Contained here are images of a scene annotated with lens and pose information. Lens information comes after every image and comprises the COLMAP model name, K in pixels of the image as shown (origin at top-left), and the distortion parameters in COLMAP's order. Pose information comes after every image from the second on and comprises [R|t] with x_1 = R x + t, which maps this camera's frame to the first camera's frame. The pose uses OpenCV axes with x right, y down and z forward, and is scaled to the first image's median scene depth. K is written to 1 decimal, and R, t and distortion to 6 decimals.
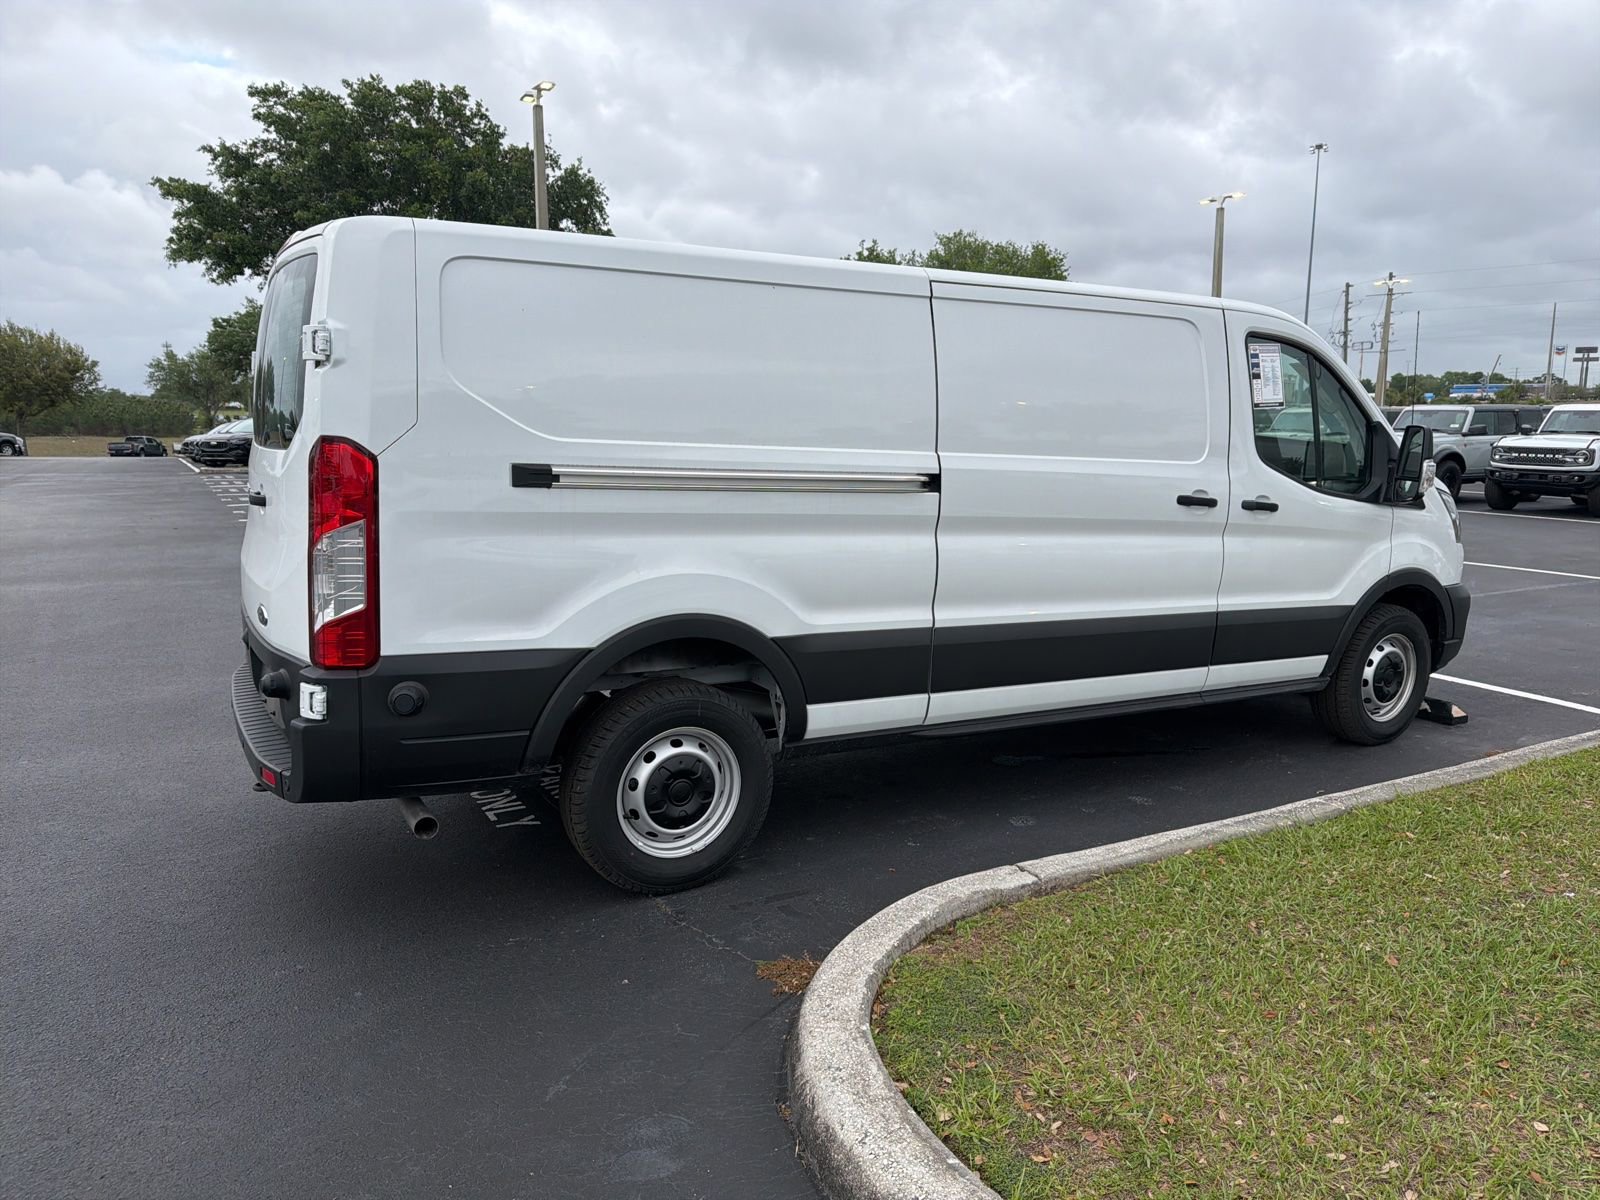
lens RADIAL K [[1143.5, 0, 800.0], [0, 1143.5, 600.0], [0, 0, 1]] dist [0.039507, -0.032964]
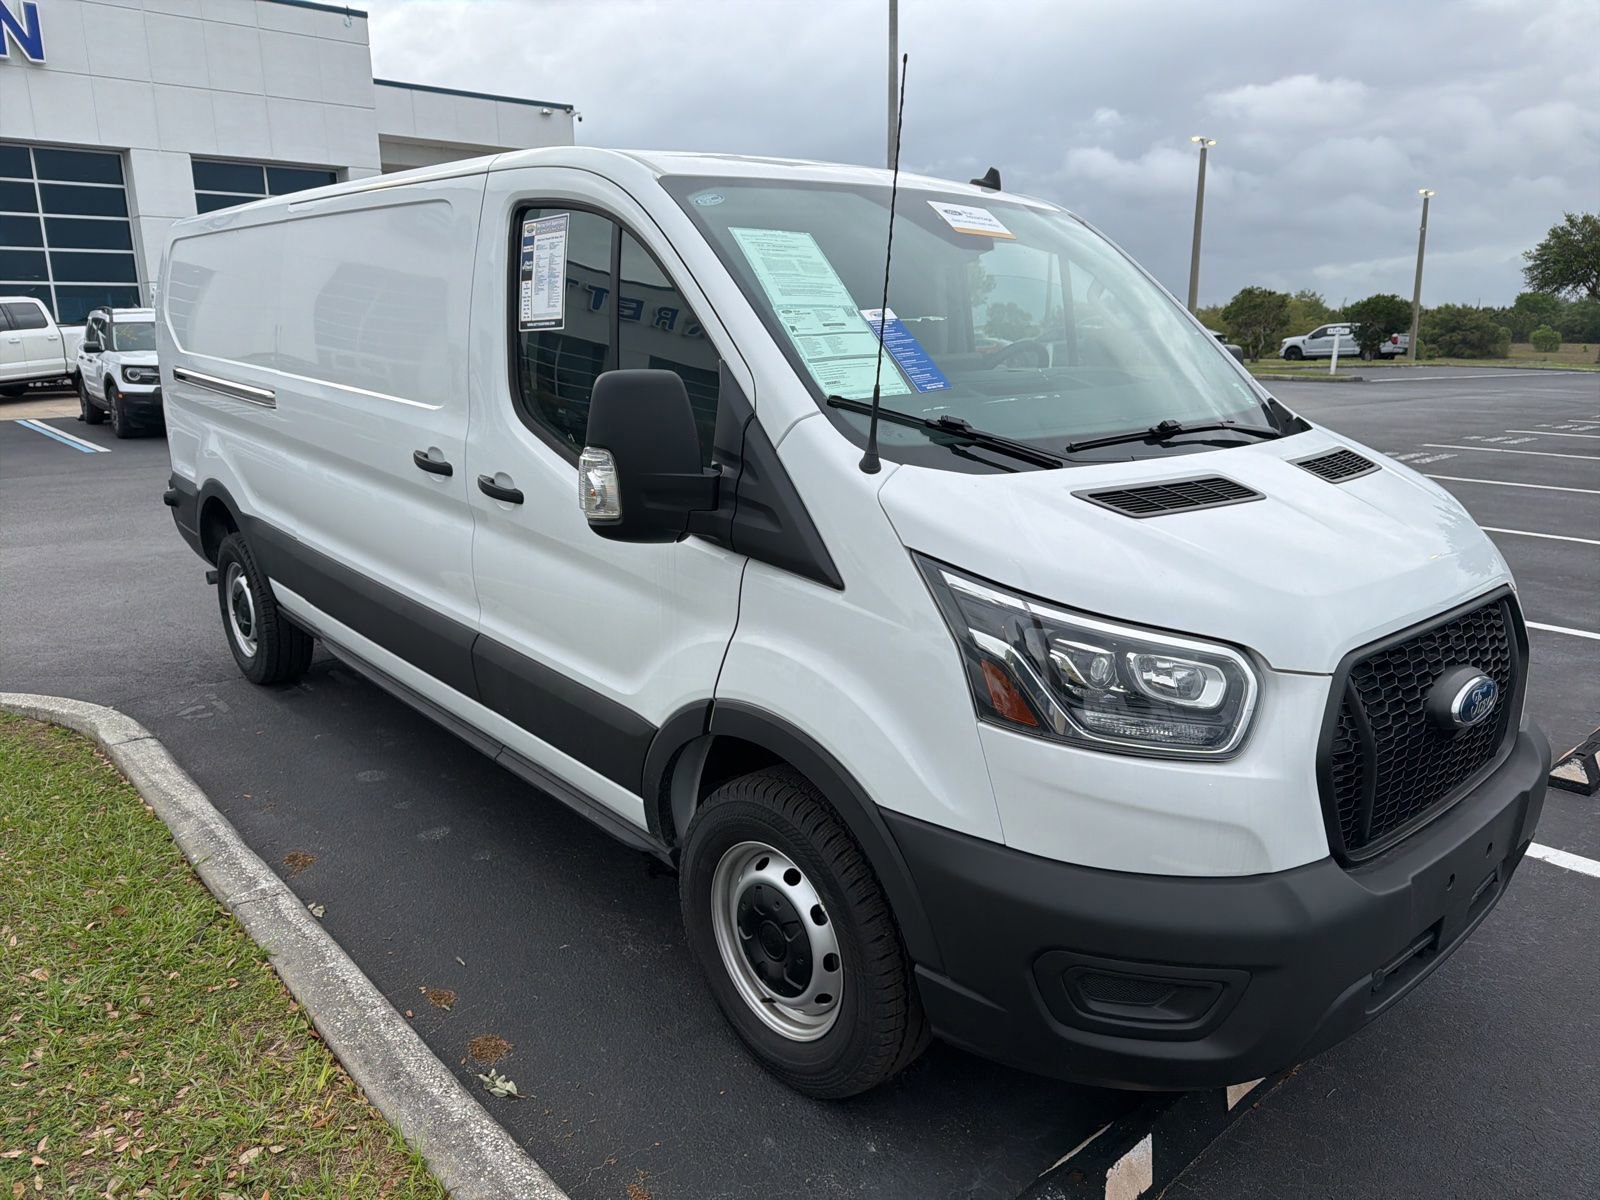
lens RADIAL K [[1143.5, 0, 800.0], [0, 1143.5, 600.0], [0, 0, 1]] dist [0.039507, -0.032964]
pose [[0.182068, 0.217607, -0.958905, 1.340773], [-0.153167, 0.969577, 0.190947, -0.215280], [0.971283, 0.112108, 0.209859, 1.333293]]
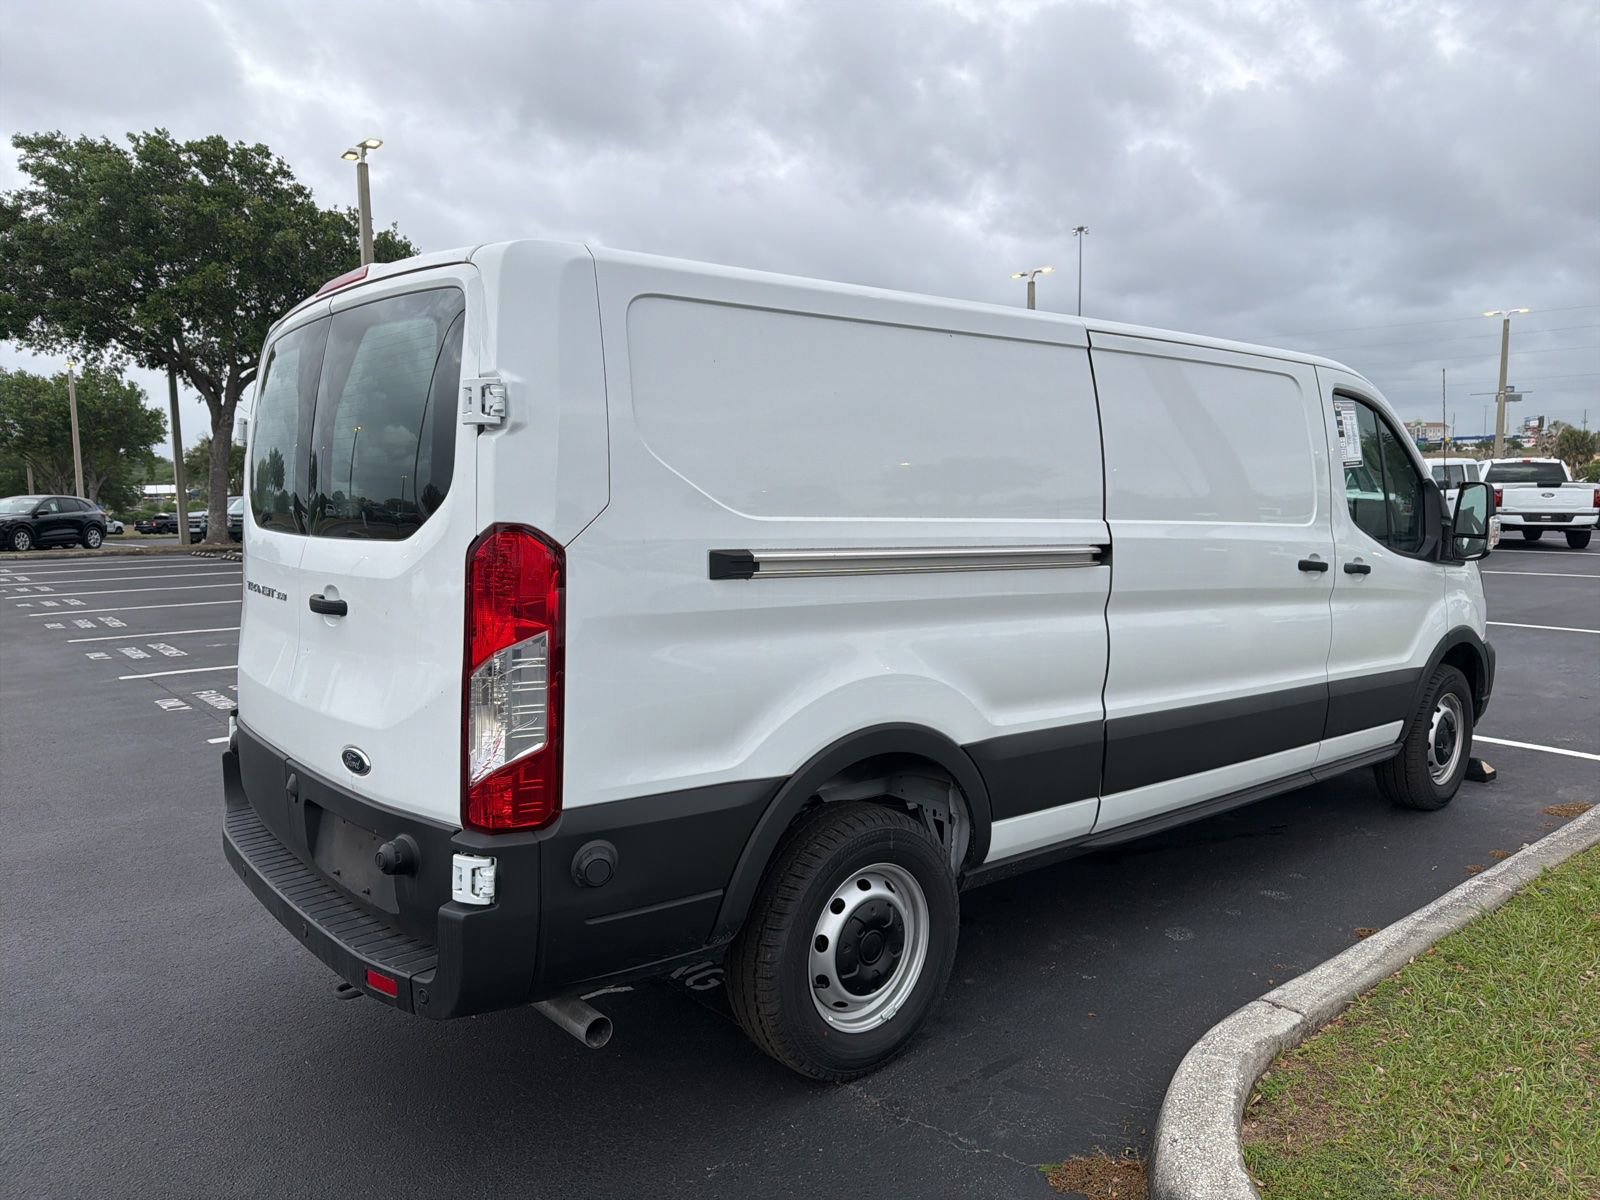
lens RADIAL K [[1190.5, 0, 831.4], [0, 1190.5, 575.3], [0, 0, 1]] dist [0.042464, -0.061151]
pose [[0.979575, -0.039878, 0.197087, -0.284318], [0.056822, 0.995087, -0.081076, -0.025763], [-0.192885, 0.090619, 0.977028, 0.156244]]
